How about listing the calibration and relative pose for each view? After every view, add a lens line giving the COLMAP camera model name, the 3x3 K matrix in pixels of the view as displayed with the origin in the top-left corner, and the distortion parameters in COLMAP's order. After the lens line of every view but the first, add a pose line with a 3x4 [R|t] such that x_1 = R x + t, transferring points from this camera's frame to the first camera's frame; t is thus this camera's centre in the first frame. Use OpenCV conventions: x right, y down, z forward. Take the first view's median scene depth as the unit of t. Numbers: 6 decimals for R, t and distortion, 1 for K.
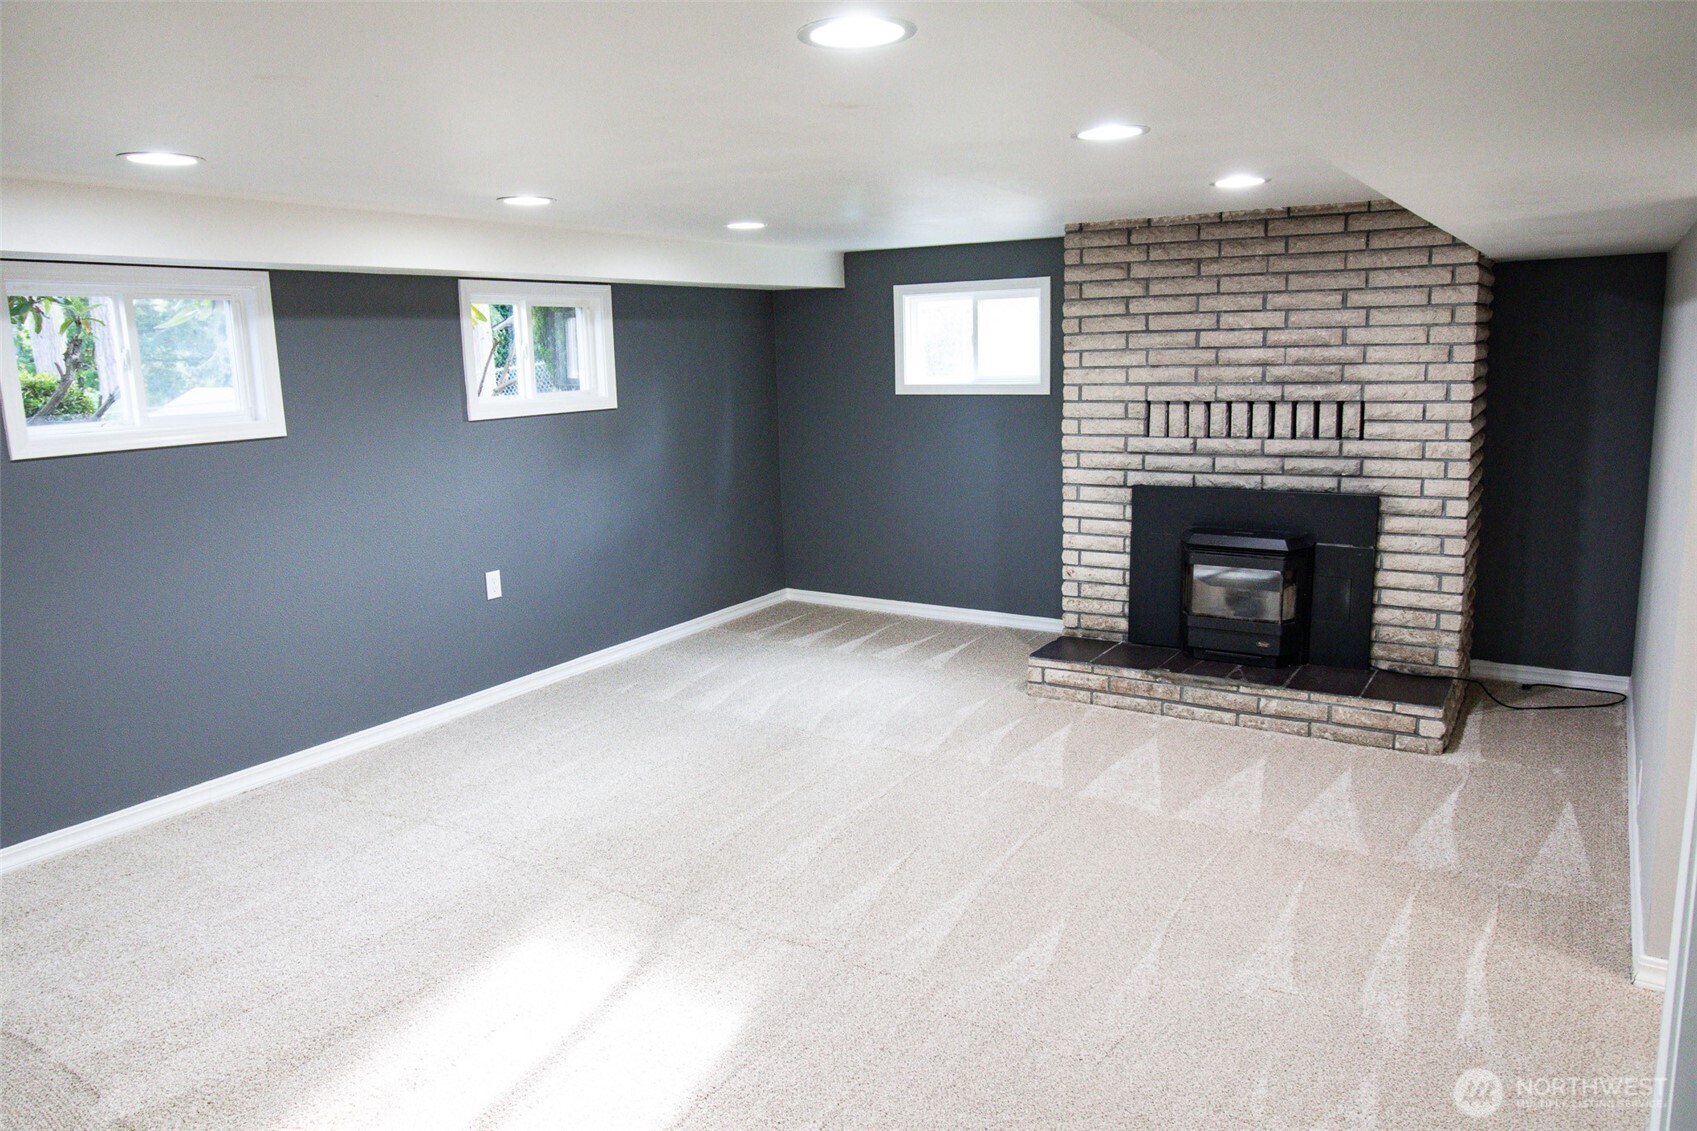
lens RADIAL K [[1196.5, 0, 840.3], [0, 1196.5, 554.9], [0, 0, 1]] dist [0.011538, -0.009040]
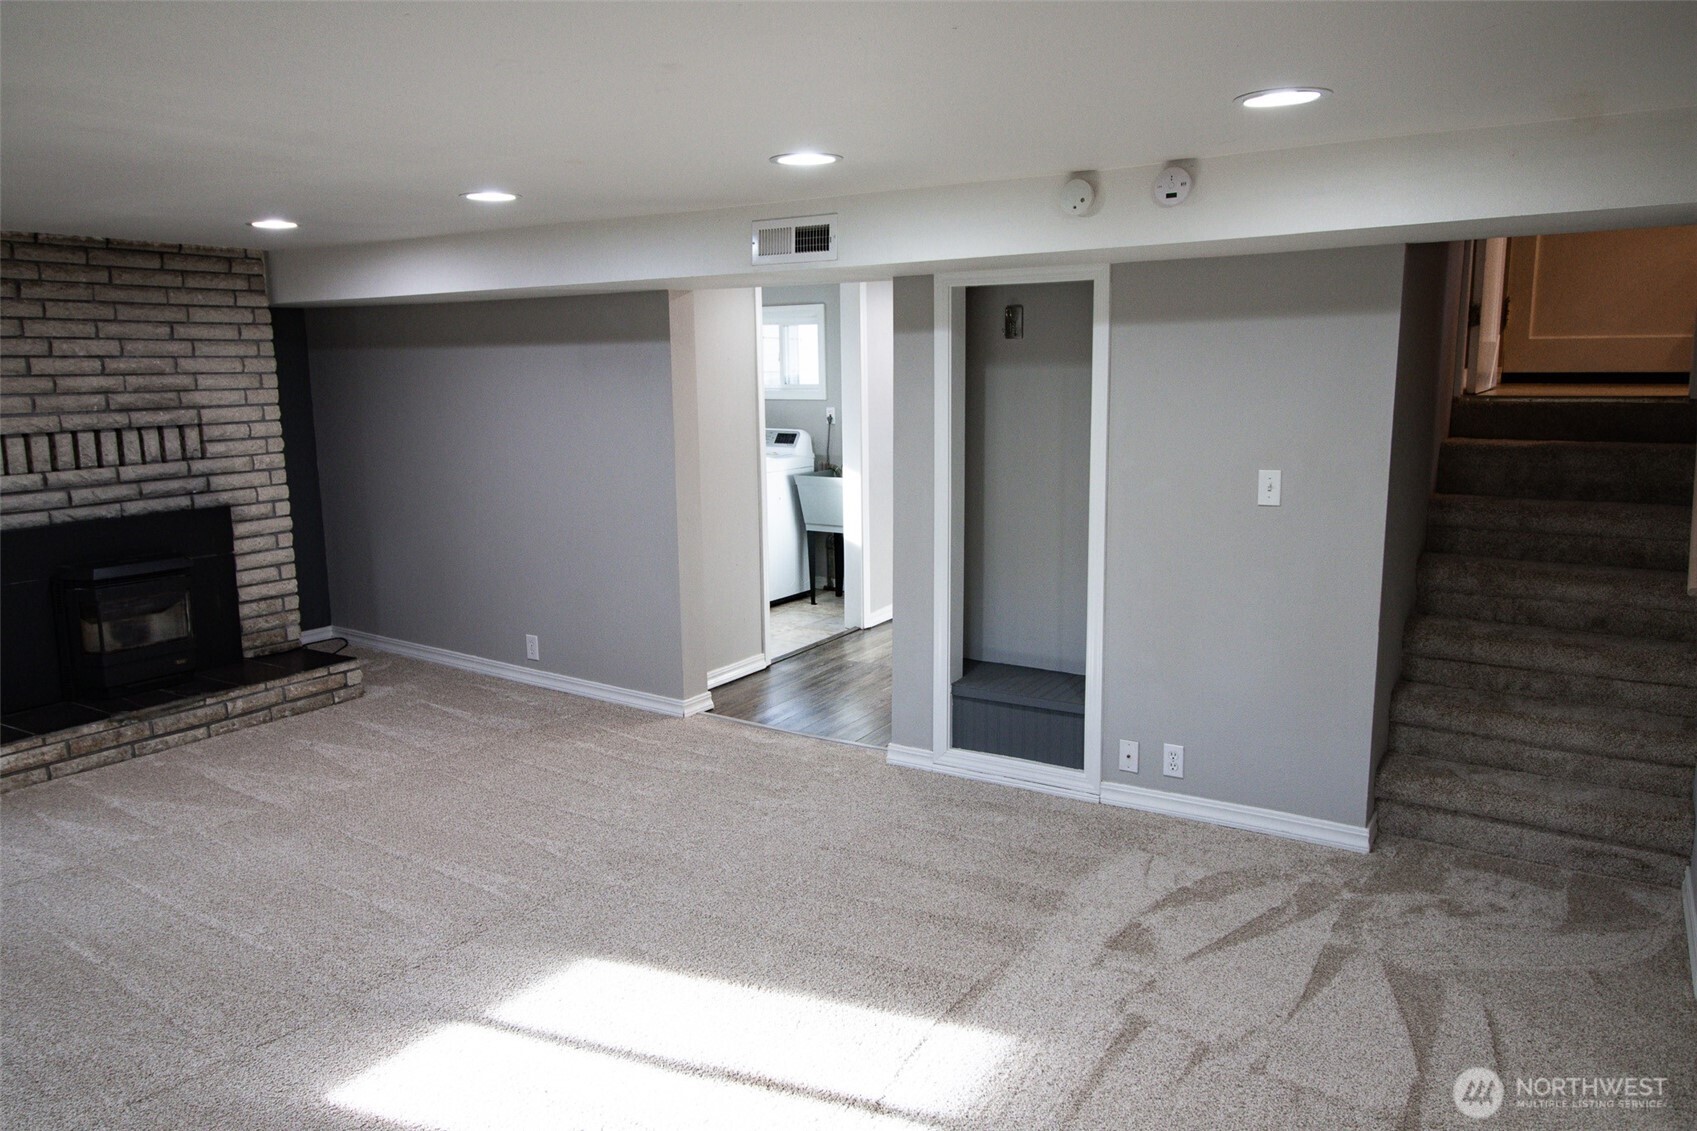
lens RADIAL K [[1195.1, 0, 844.8], [0, 1195.1, 554.0], [0, 0, 1]] dist [0.009563, -0.007167]
pose [[0.016793, -0.136489, 0.990499, -0.625533], [0.183892, 0.974162, 0.131120, -0.044113], [-0.982803, 0.179943, 0.041459, 0.367058]]
